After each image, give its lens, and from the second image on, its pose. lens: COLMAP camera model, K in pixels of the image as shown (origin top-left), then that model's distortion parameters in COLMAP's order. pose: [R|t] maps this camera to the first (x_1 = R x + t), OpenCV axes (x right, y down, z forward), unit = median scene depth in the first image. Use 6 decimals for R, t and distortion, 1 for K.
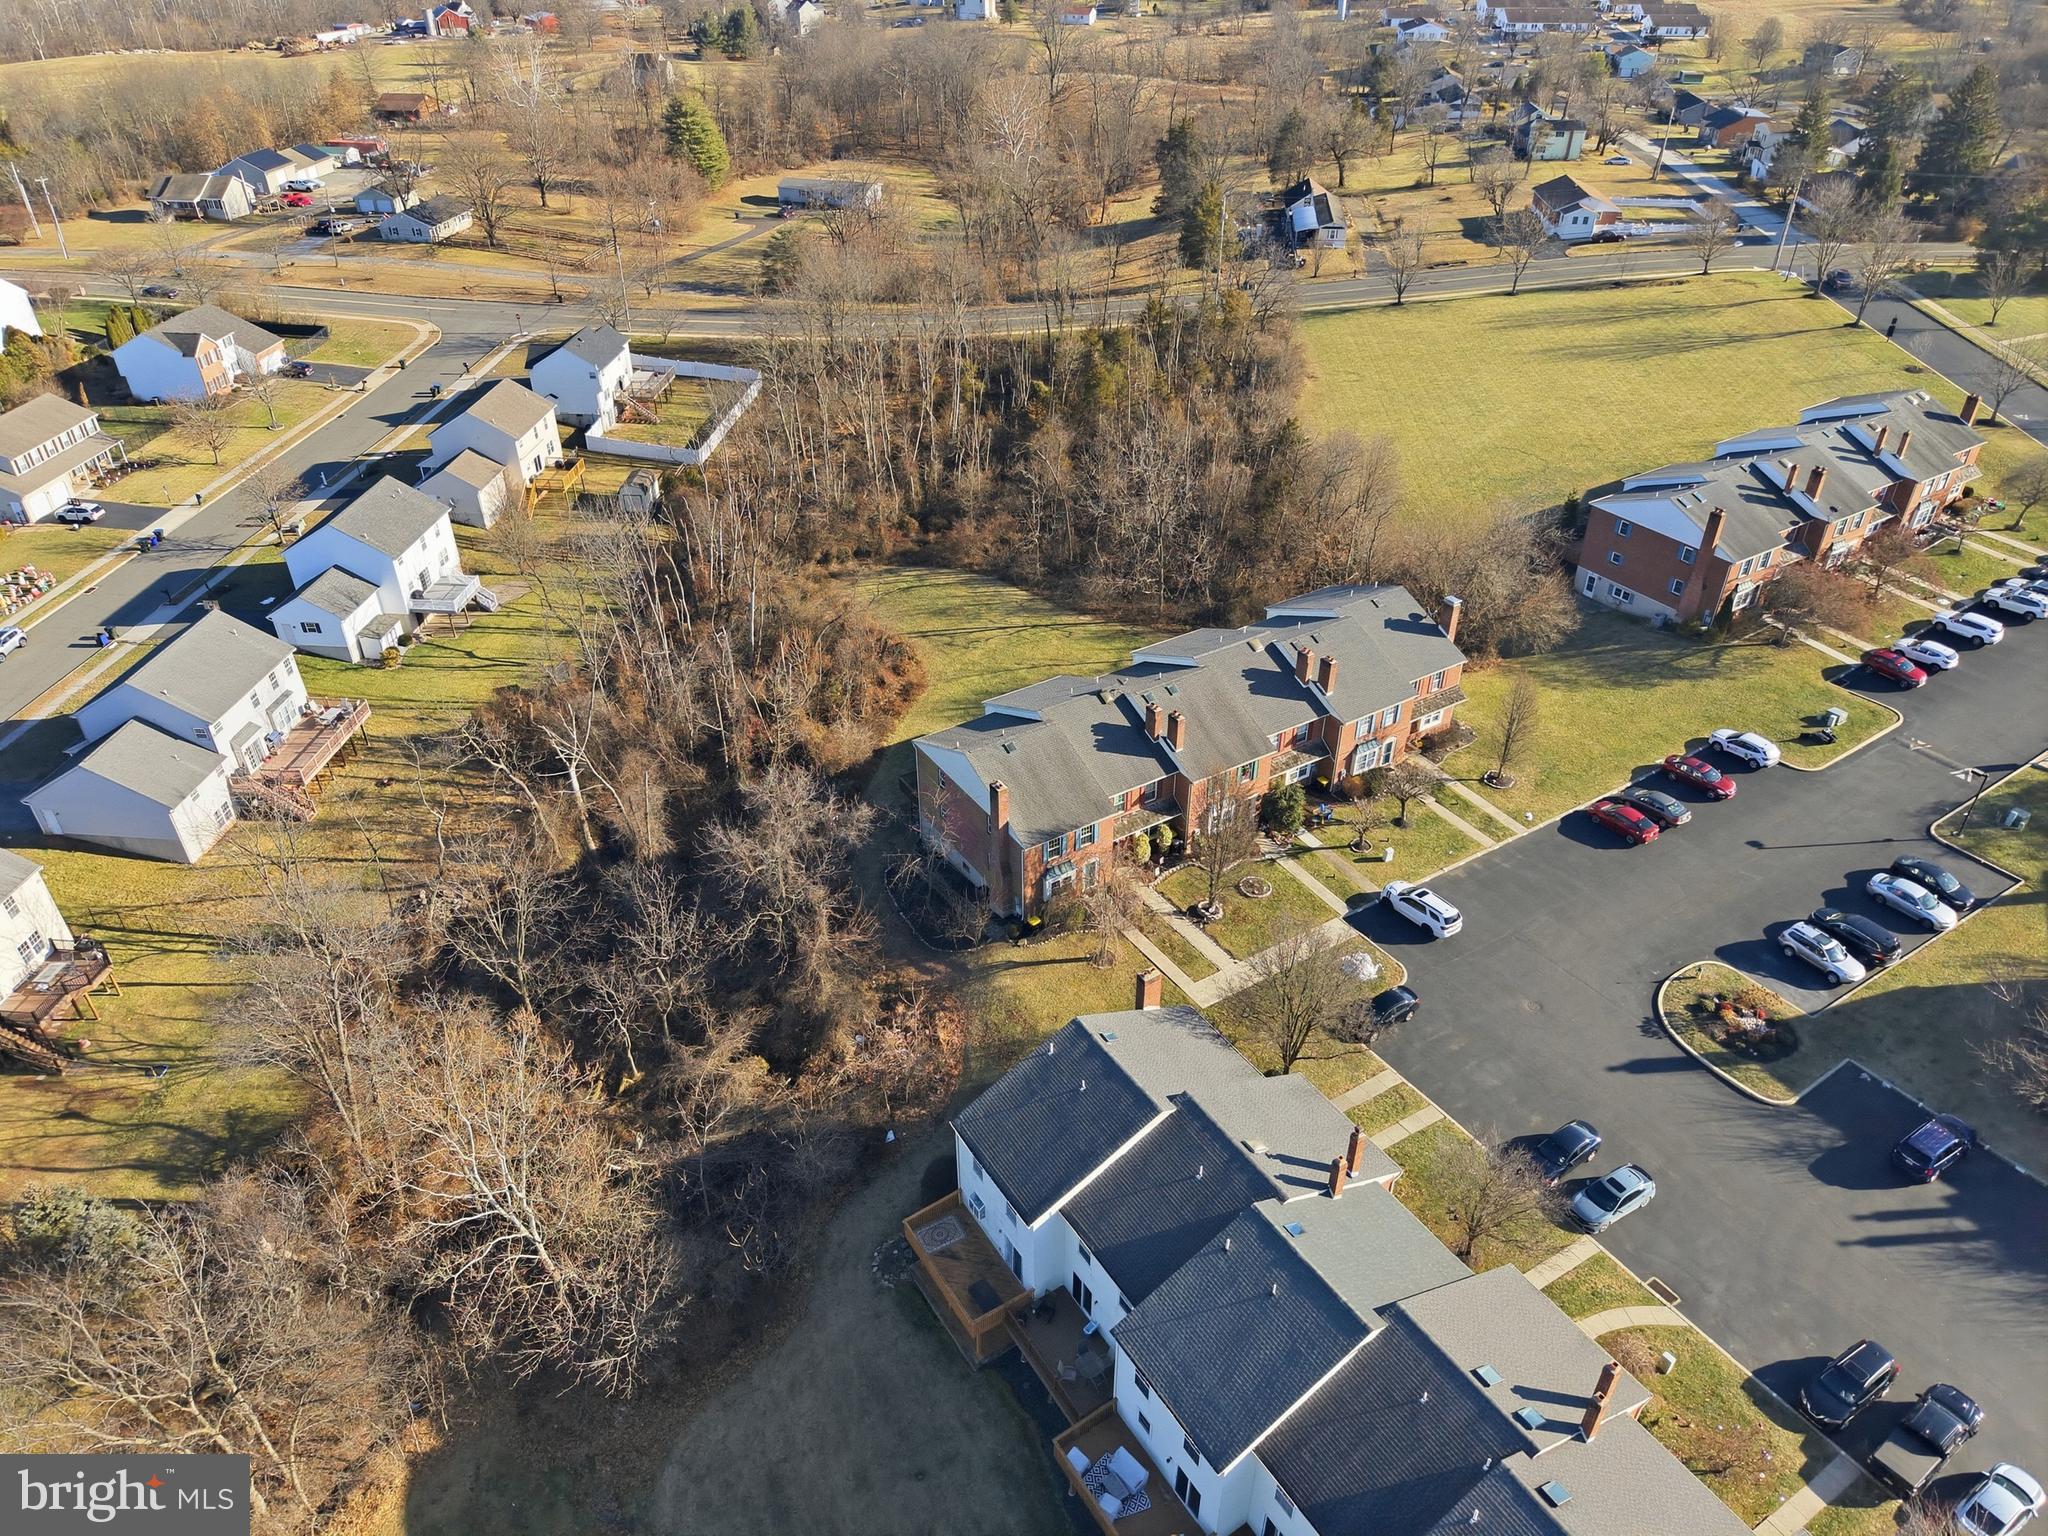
lens RADIAL K [[1357.4, 0, 1002.3], [0, 1357.4, 761.6], [0, 0, 1]] dist [0.008332, -0.007749]
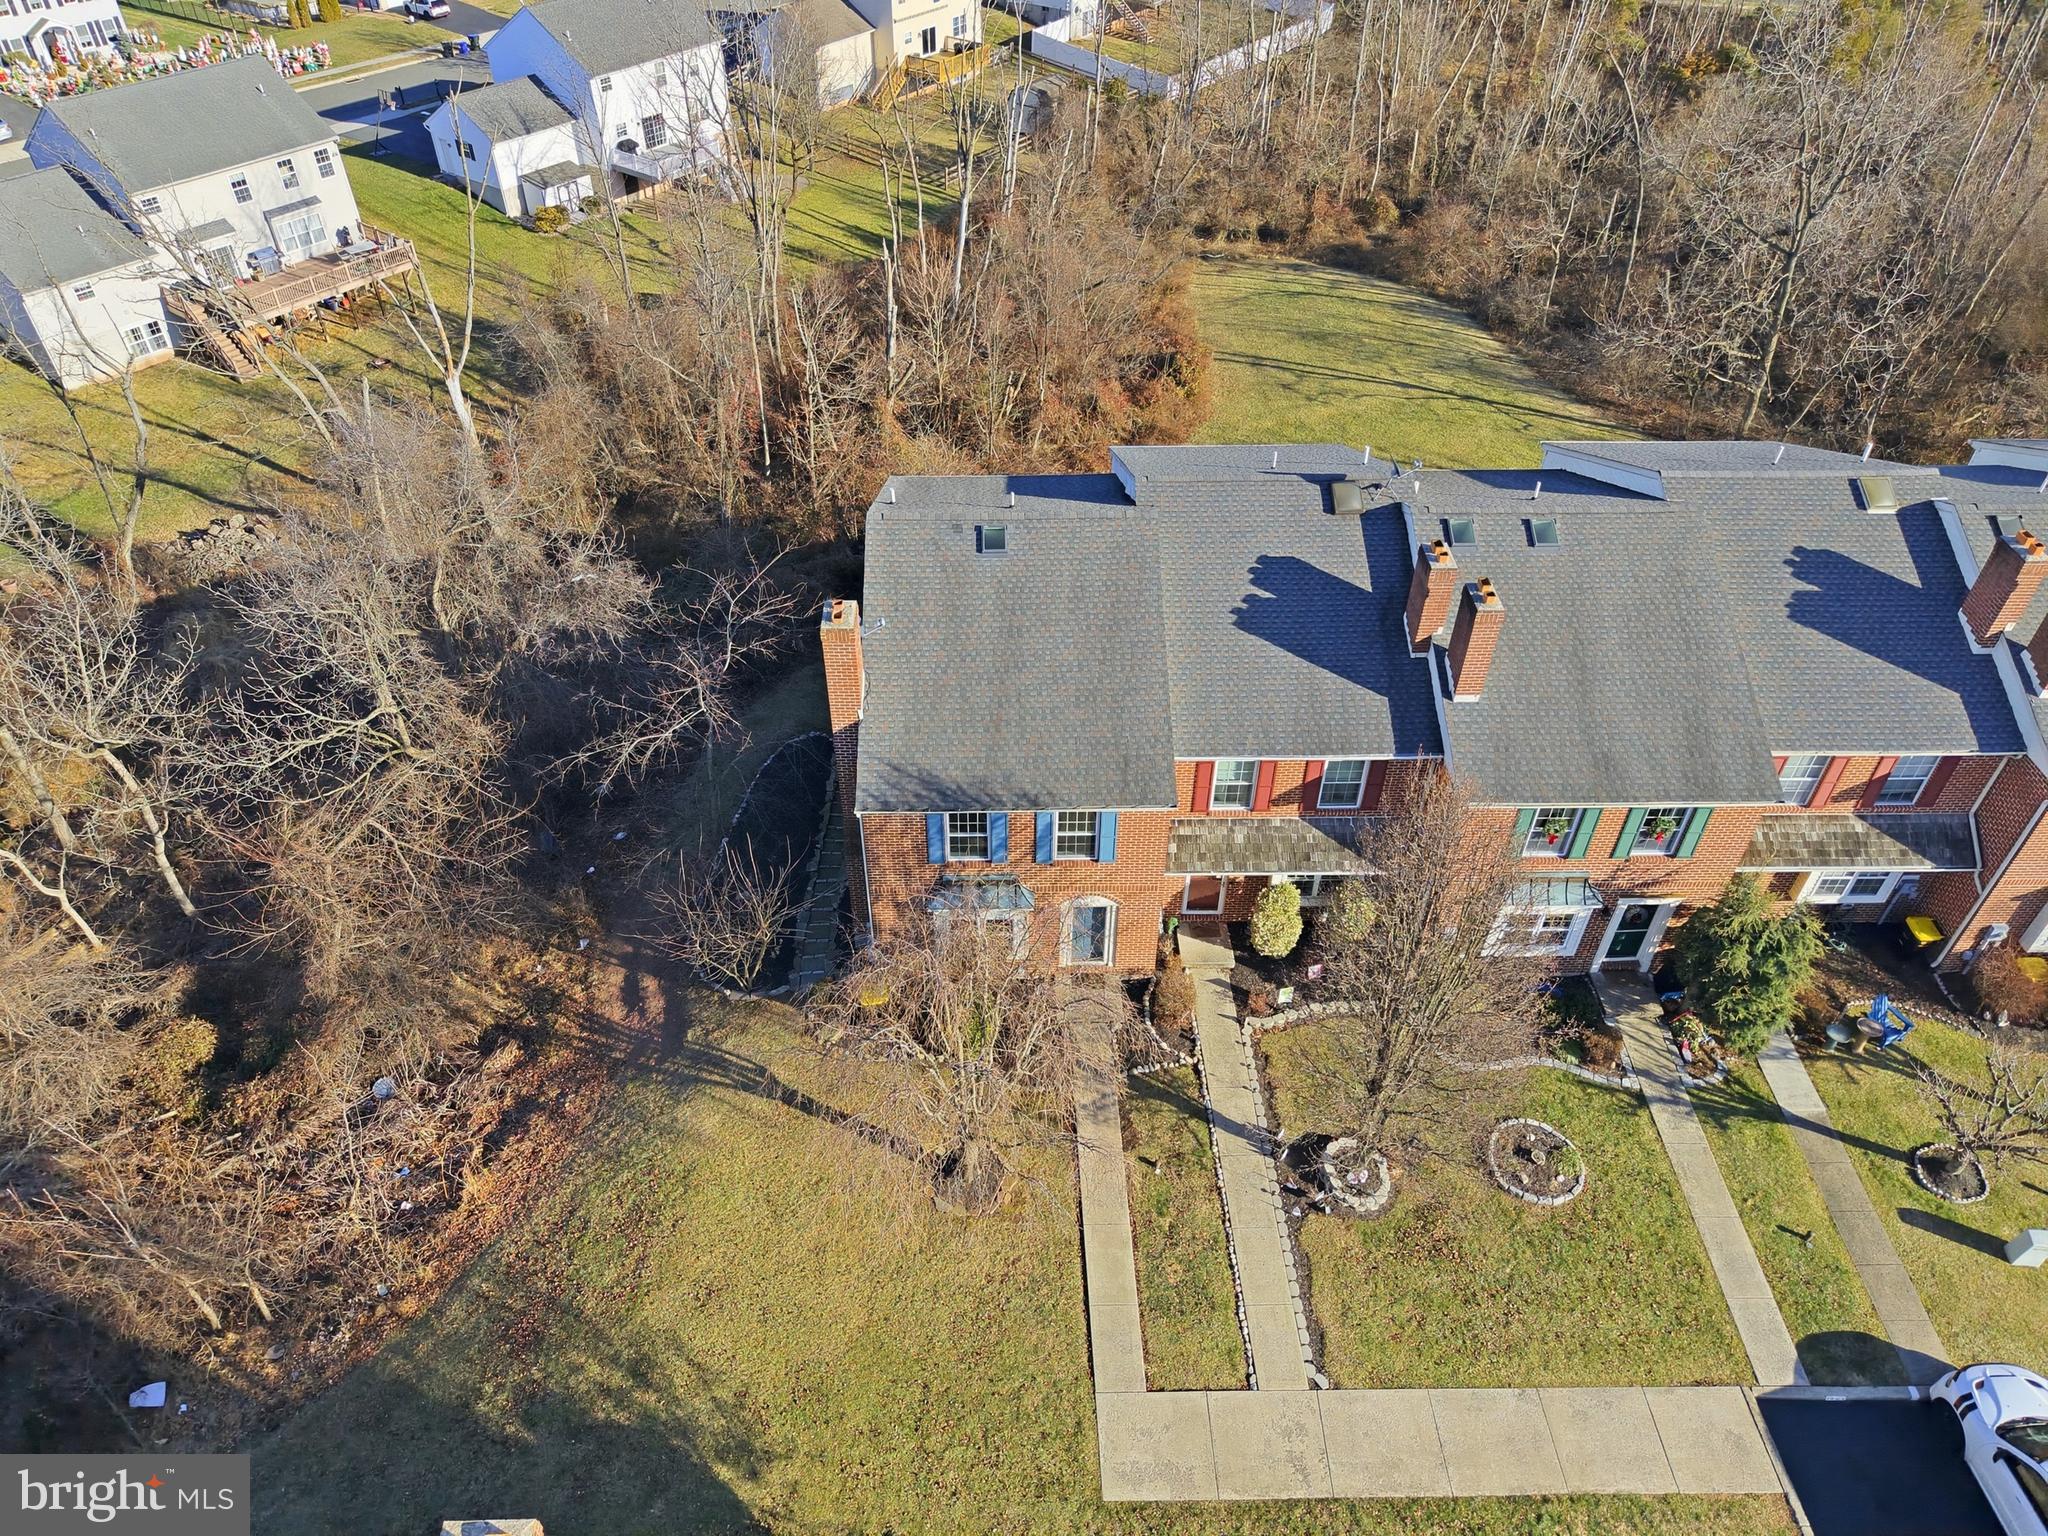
lens RADIAL K [[1357.4, 0, 1009.8], [0, 1357.4, 769.8], [0, 0, 1]] dist [0.008332, -0.007749]
pose [[0.856097, 0.350383, -0.379908, 0.144960], [-0.297607, 0.935205, 0.191889, -0.019971], [0.422527, -0.051212, 0.904902, 0.554787]]
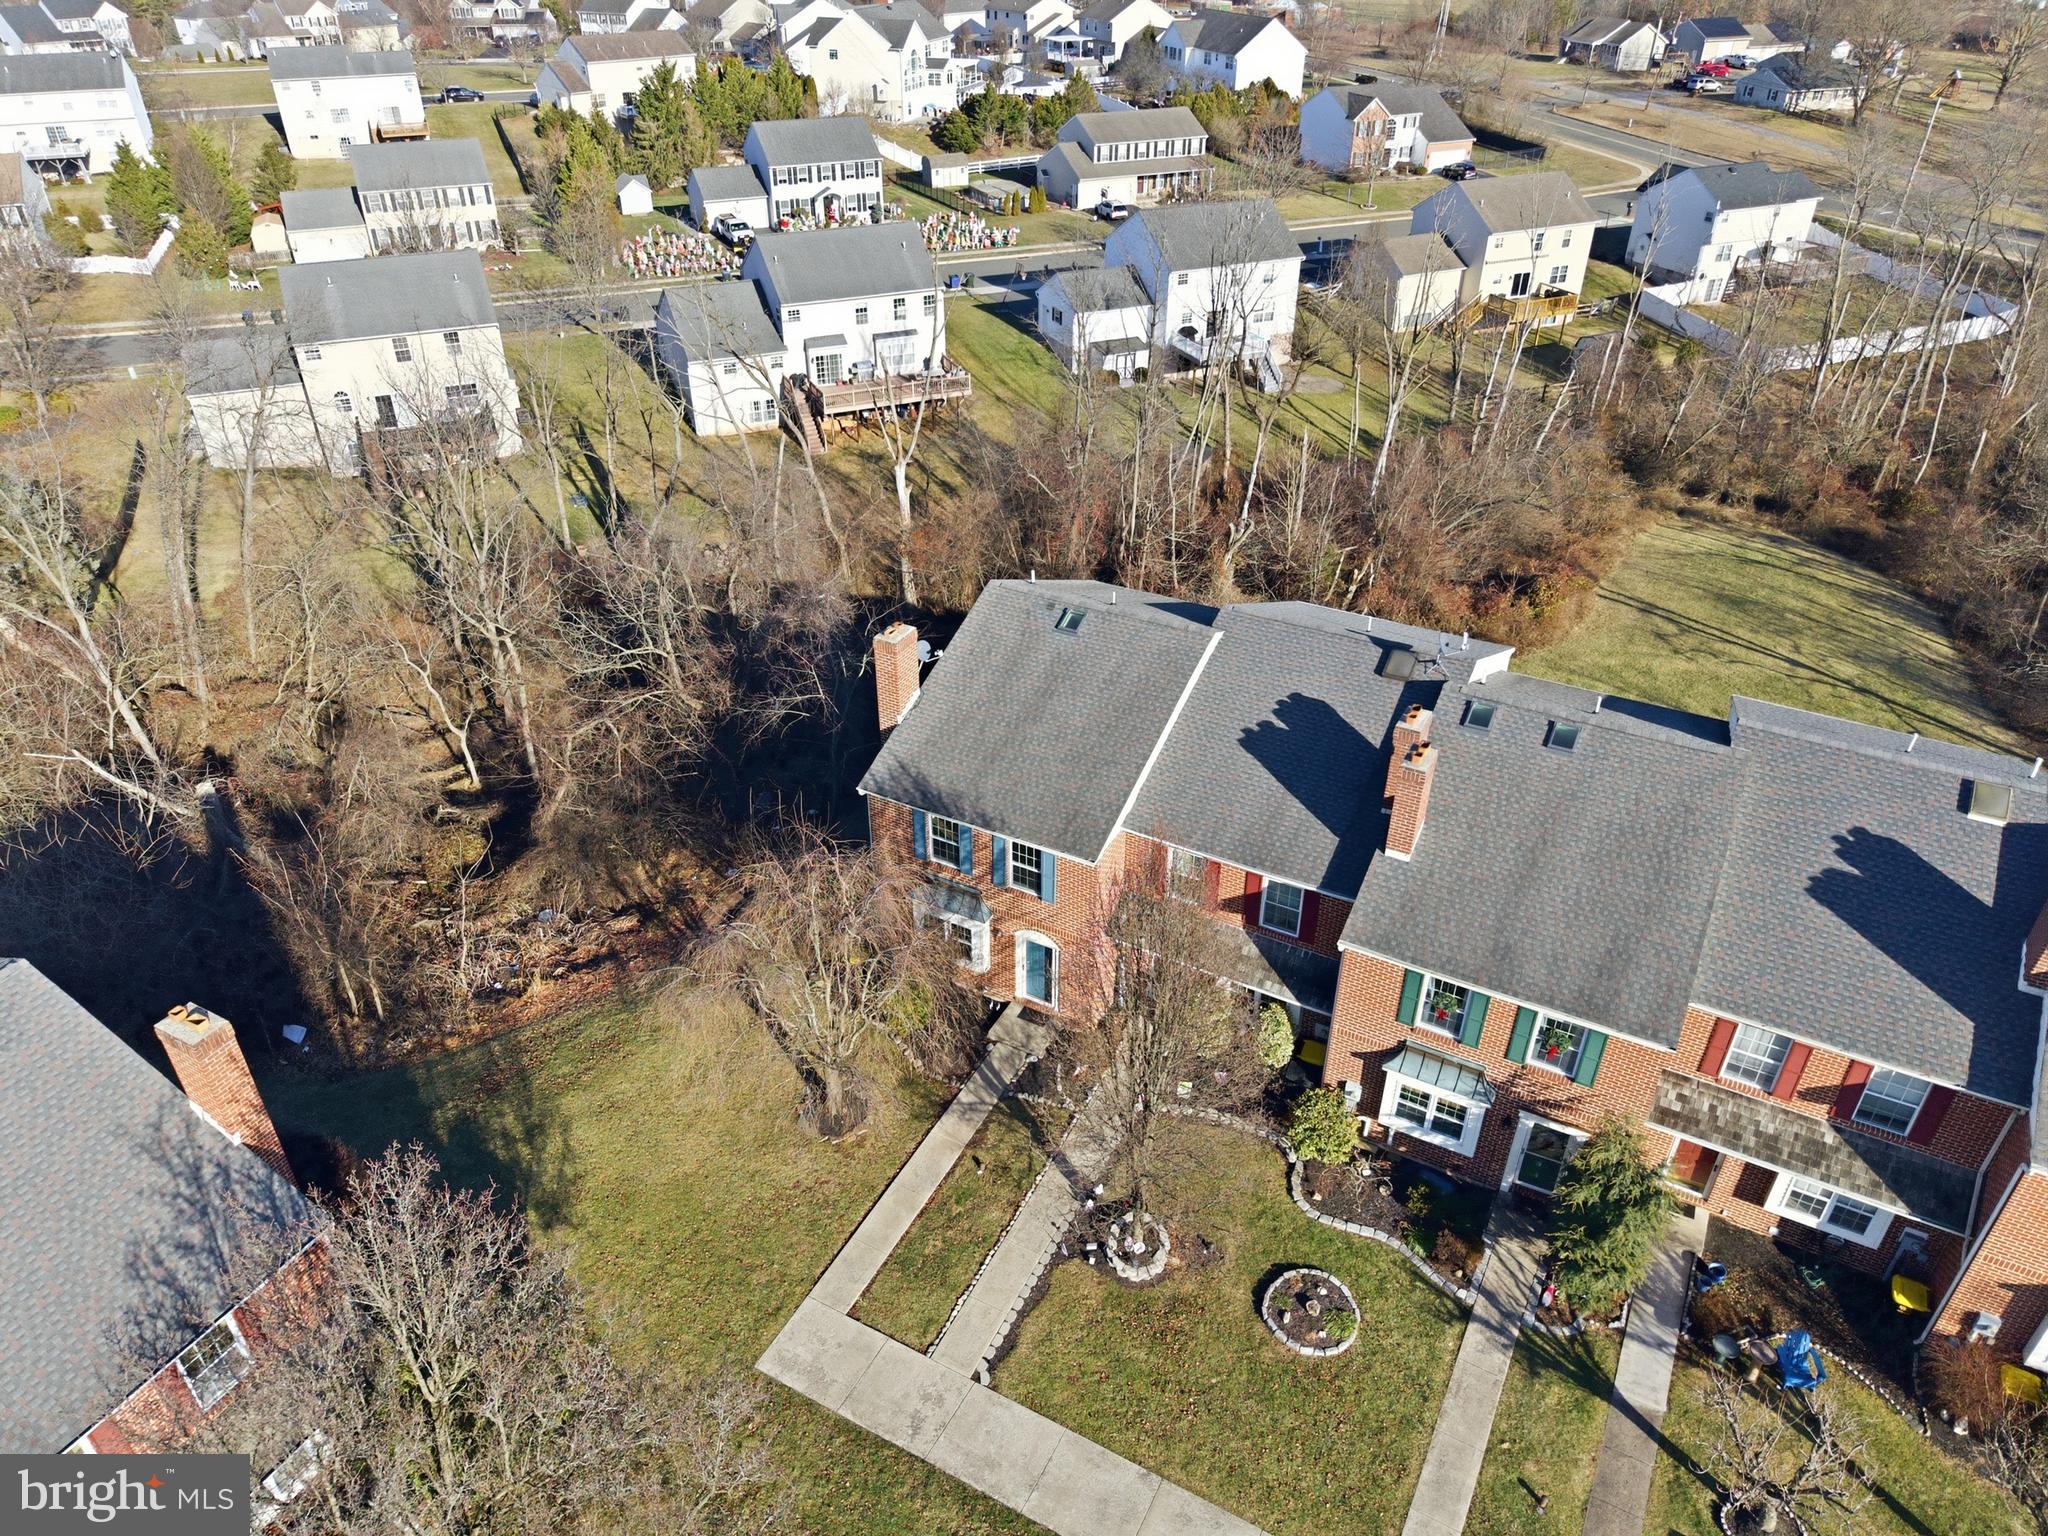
lens RADIAL K [[1357.4, 0, 1015.6], [0, 1357.4, 768.5], [0, 0, 1]] dist [0.008332, -0.007749]
pose [[0.491829, 0.484298, -0.723574, 0.280045], [-0.490815, 0.840624, 0.229023, -0.051146], [0.719169, 0.242501, 0.651144, 0.598982]]
